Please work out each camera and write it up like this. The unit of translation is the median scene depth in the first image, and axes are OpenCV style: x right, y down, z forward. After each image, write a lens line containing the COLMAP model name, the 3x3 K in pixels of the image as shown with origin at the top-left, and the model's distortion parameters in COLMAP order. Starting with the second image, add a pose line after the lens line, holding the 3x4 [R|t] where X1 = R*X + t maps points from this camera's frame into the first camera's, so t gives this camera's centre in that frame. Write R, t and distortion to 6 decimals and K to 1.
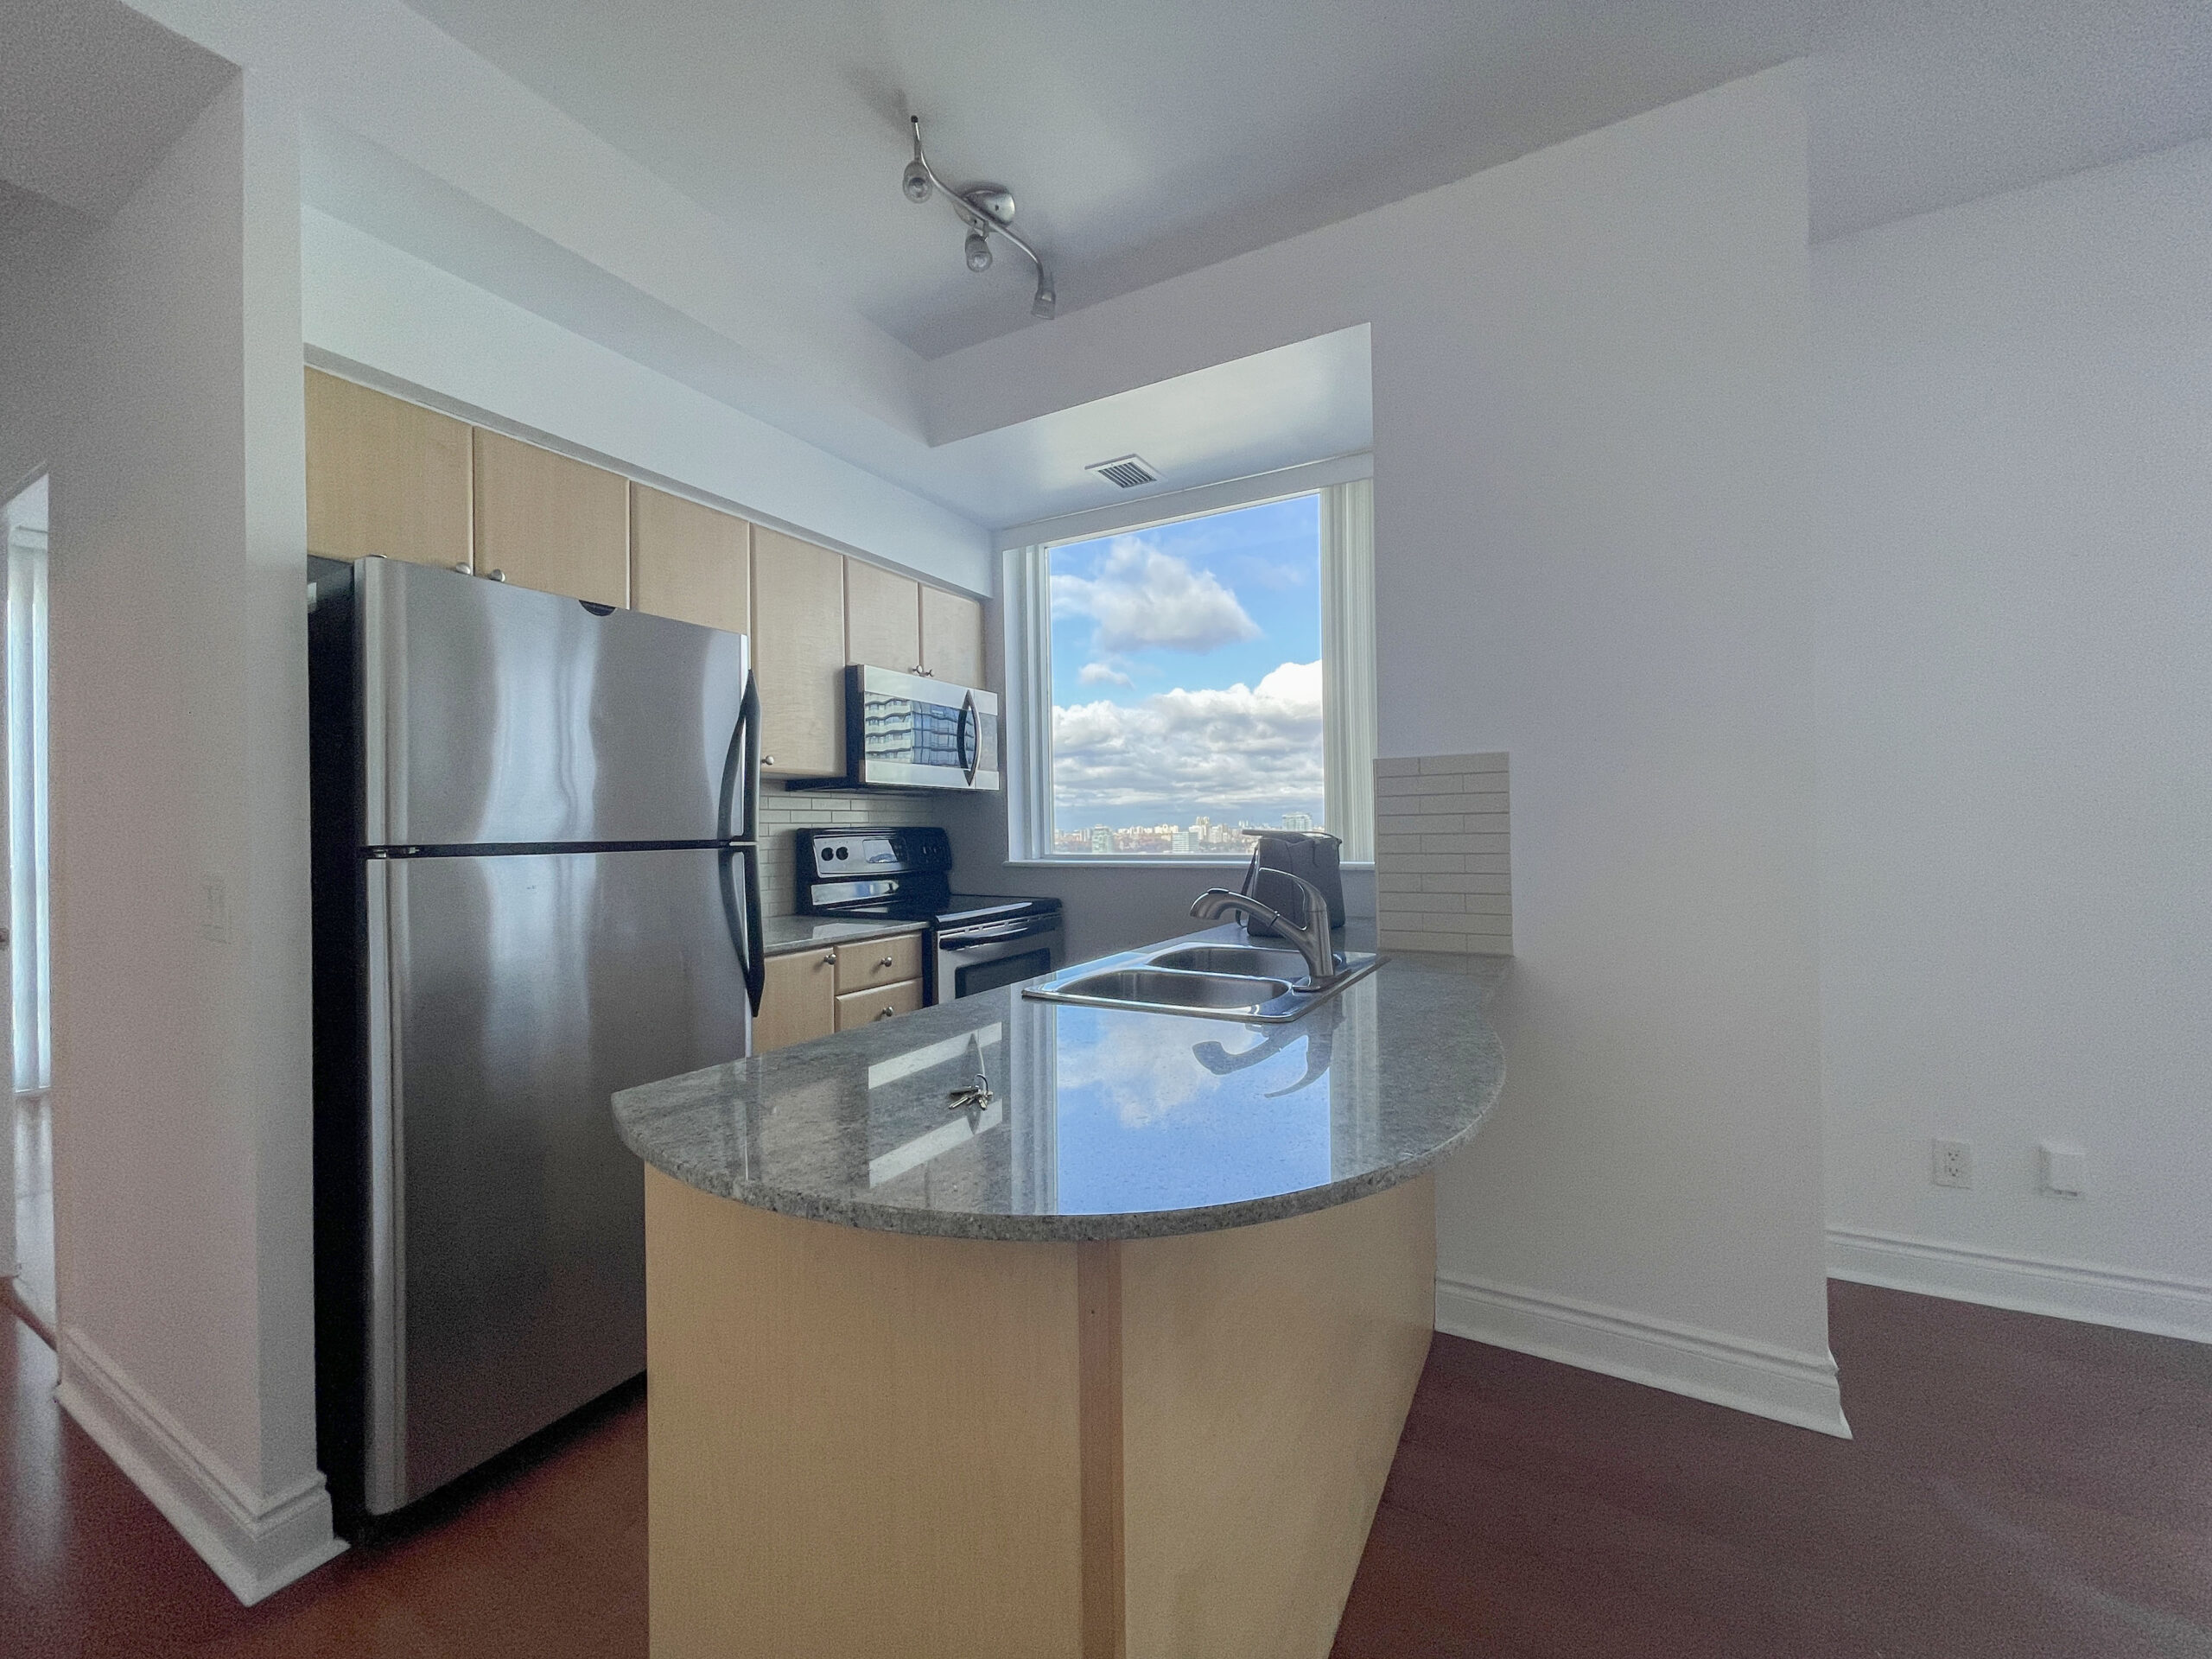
lens RADIAL K [[882.7, 0, 1102.6], [0, 882.7, 826.4], [0, 0, 1]] dist [-0.000251, 0.000069]
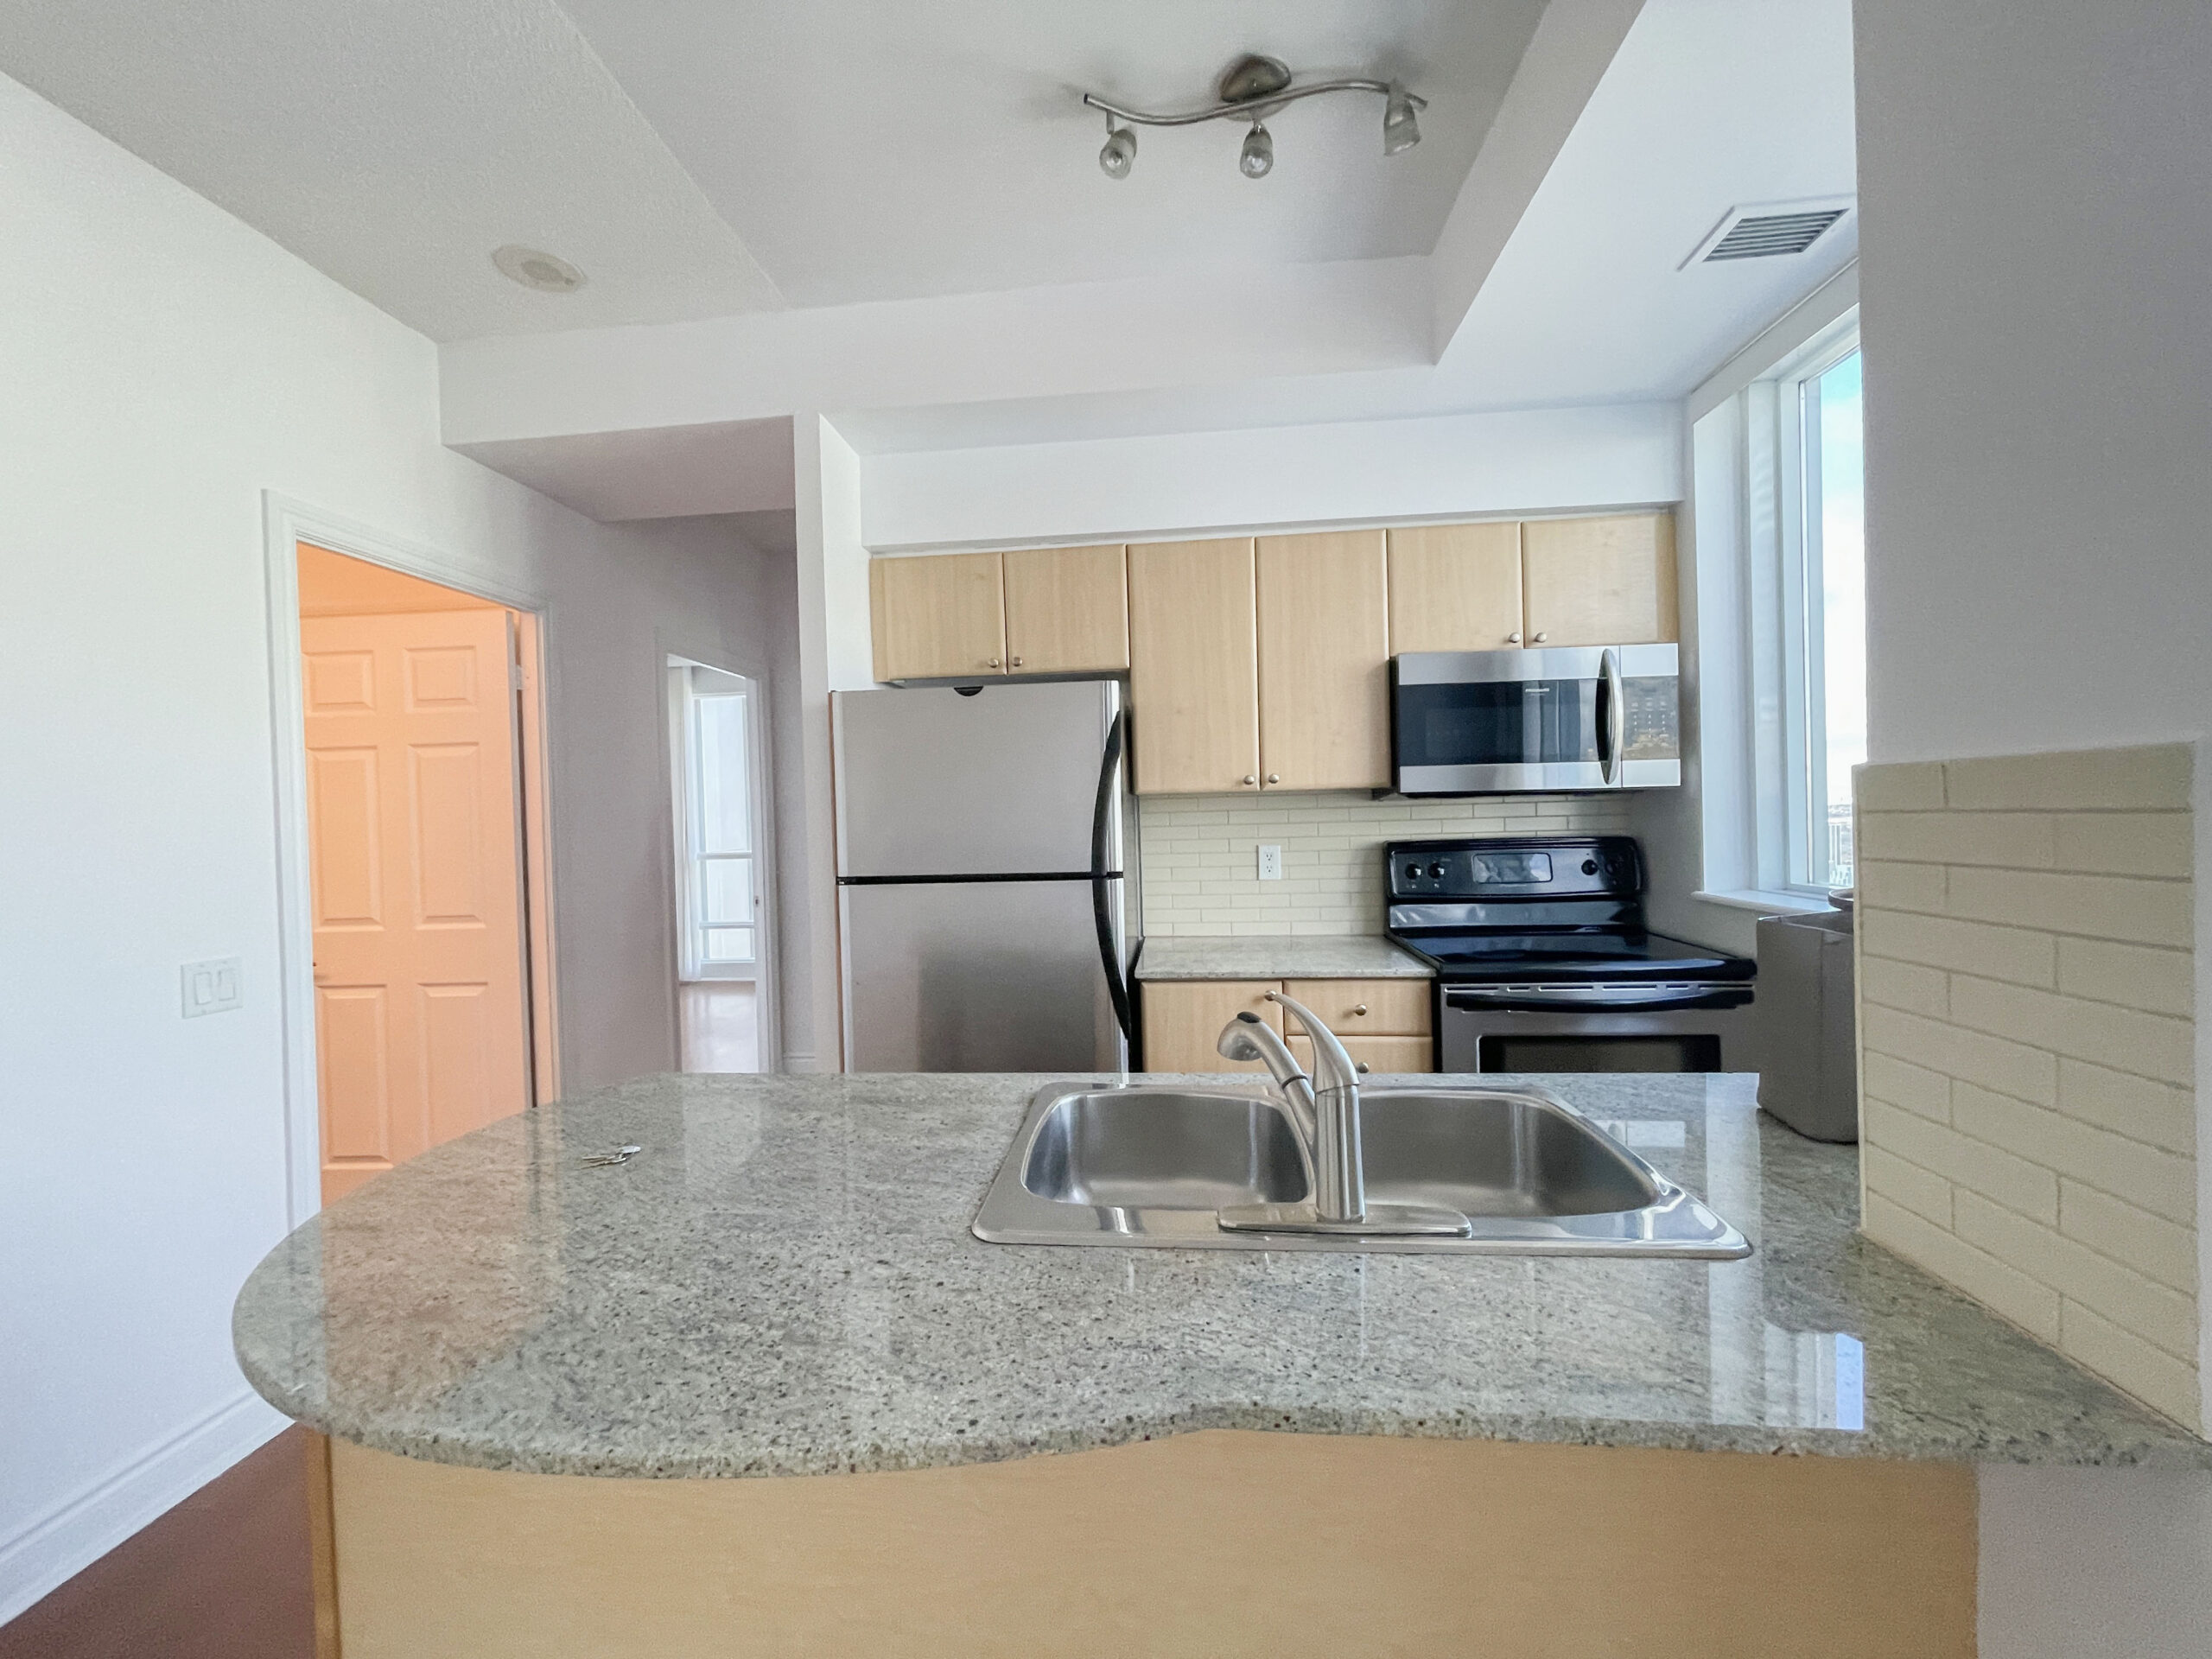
lens RADIAL K [[882.7, 0, 1097.9], [0, 882.7, 826.0], [0, 0, 1]] dist [-0.000251, 0.000069]
pose [[0.404158, 0.017412, -0.914523, 0.399231], [0.024821, 0.999242, 0.029994, -0.052149], [0.914352, -0.034822, 0.403420, 0.394414]]
